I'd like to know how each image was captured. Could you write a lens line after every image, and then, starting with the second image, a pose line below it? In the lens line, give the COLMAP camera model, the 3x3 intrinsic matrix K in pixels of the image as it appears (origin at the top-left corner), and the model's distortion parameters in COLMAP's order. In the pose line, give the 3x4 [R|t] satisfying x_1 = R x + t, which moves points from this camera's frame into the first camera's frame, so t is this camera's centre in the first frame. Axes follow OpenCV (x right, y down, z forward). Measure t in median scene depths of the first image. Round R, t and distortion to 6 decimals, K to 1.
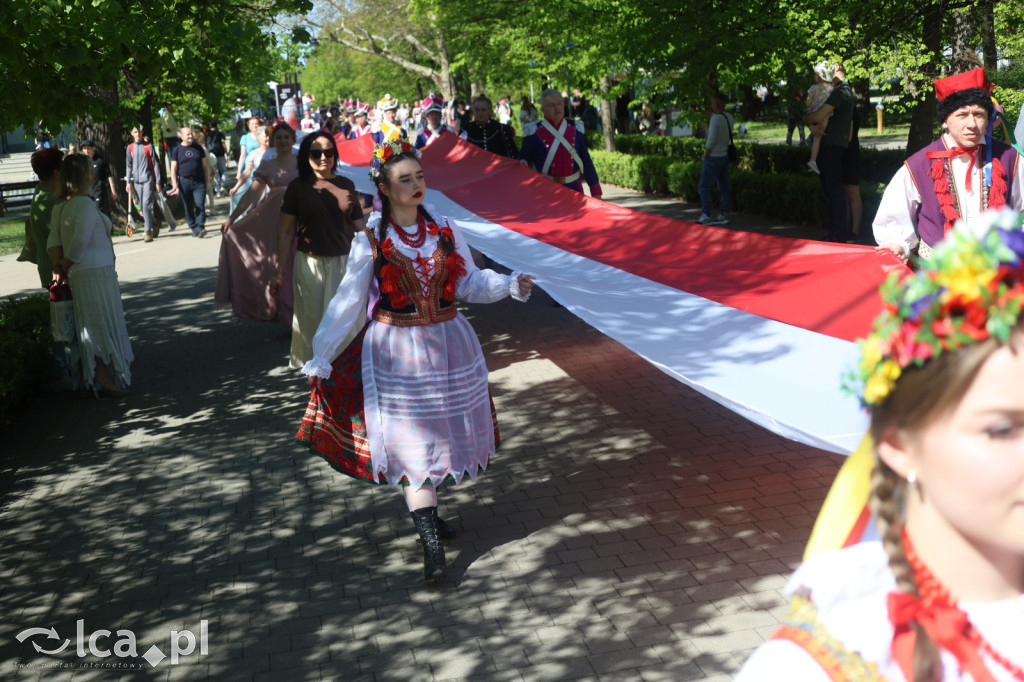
lens RADIAL K [[1333.3, 0, 510.0], [0, 1333.3, 341.7], [0, 0, 1]] dist [-0.006595, -0.005837]
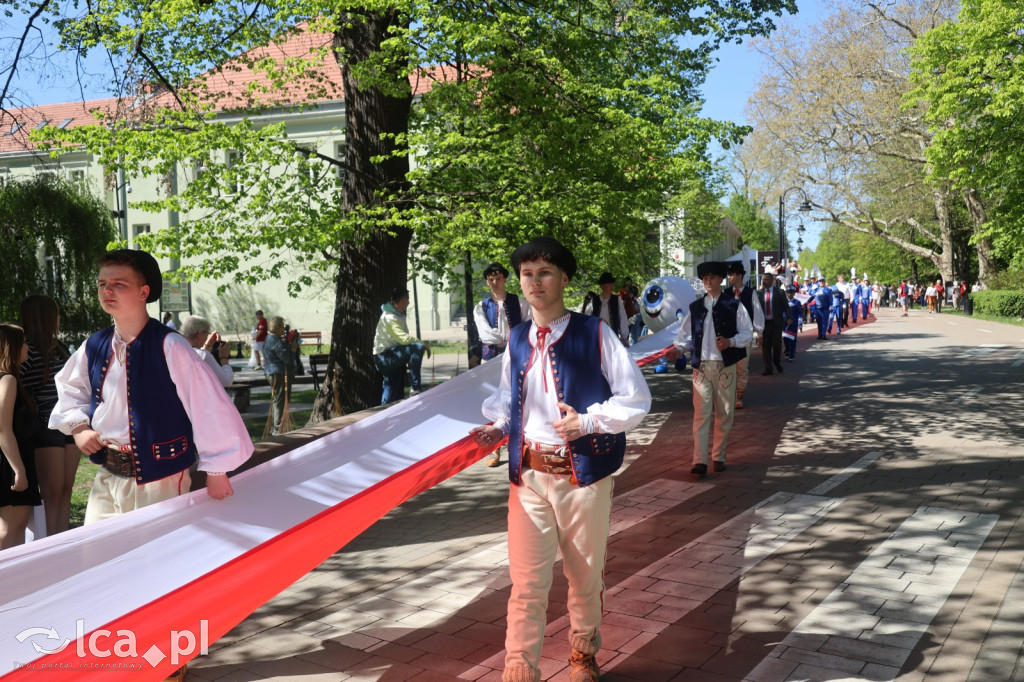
lens RADIAL K [[893.4, 0, 511.5], [0, 893.4, 346.3], [0, 0, 1]] dist [-0.004802, -0.009243]
pose [[0.886009, 0.080874, -0.456561, -0.026375], [-0.126002, 0.989612, -0.069226, -0.042180], [0.446219, 0.118863, 0.886995, 0.253227]]
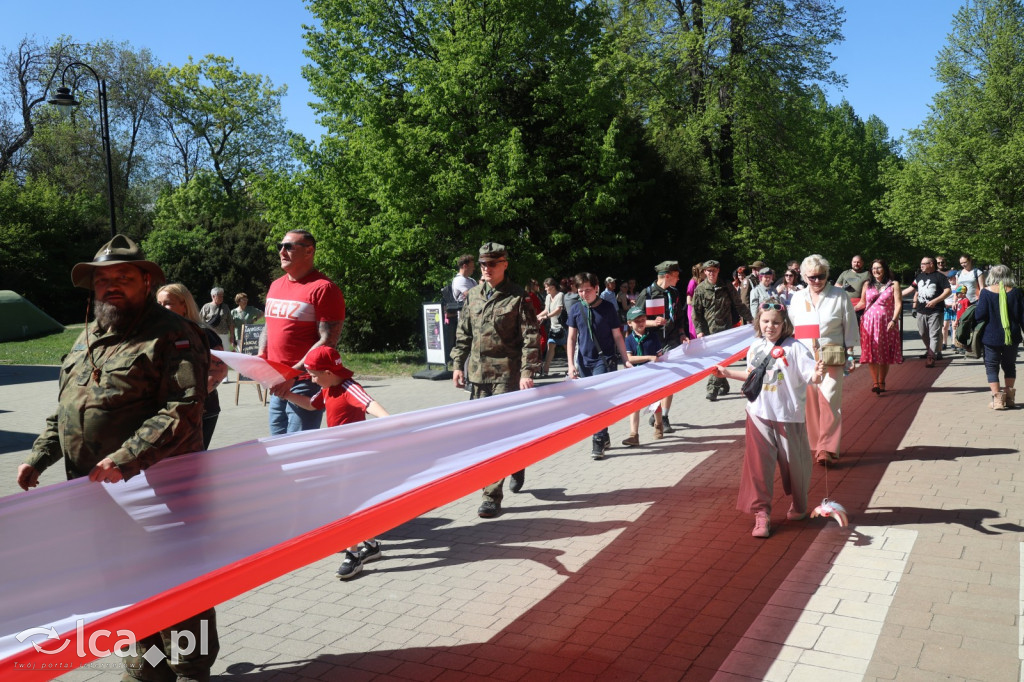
lens RADIAL K [[893.0, 0, 503.2], [0, 893.0, 356.2], [0, 0, 1]] dist [-0.028183, 0.014355]
pose [[0.765067, 0.098551, -0.636365, -0.132013], [-0.135125, 0.990788, -0.009015, -0.206755], [0.629614, 0.092886, 0.771336, 1.200103]]
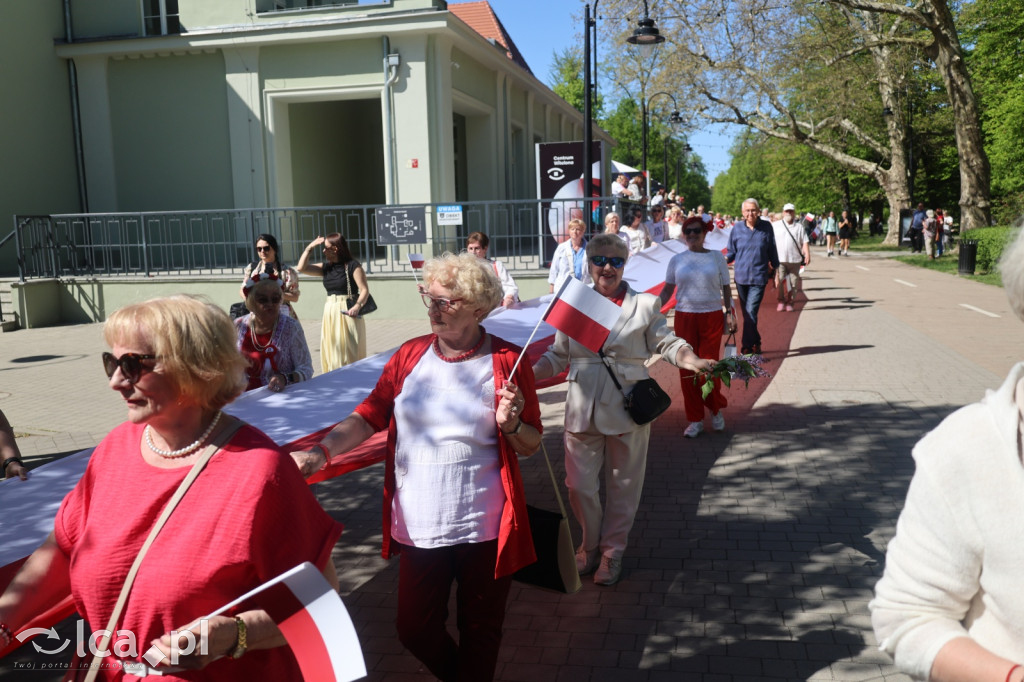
lens RADIAL K [[893.4, 0, 511.5], [0, 893.4, 346.3], [0, 0, 1]] dist [-0.004802, -0.009243]
pose [[0.922813, 0.100323, -0.371957, -0.052383], [-0.107972, 0.994154, 0.000266, -0.086770], [0.369809, 0.039916, 0.928250, 0.492310]]
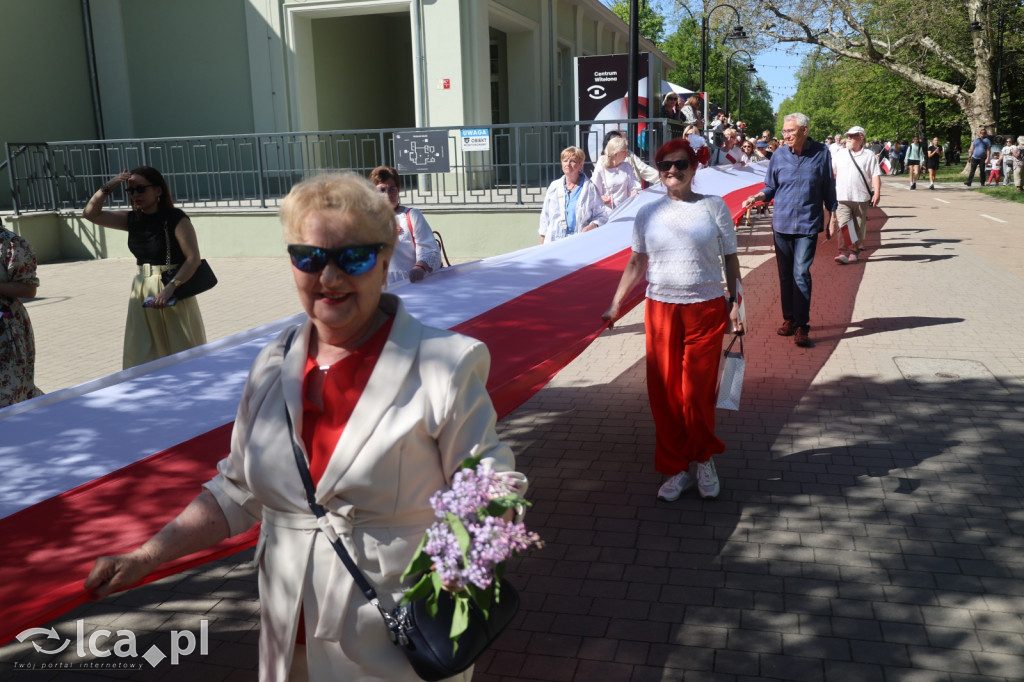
lens RADIAL K [[893.0, 0, 503.2], [0, 893.0, 356.2], [0, 0, 1]] dist [-0.028183, 0.014355]
pose [[0.893593, 0.145294, -0.424714, -0.055467], [-0.115428, 0.988726, 0.095384, -0.089027], [0.433784, -0.036211, 0.900289, 0.509595]]
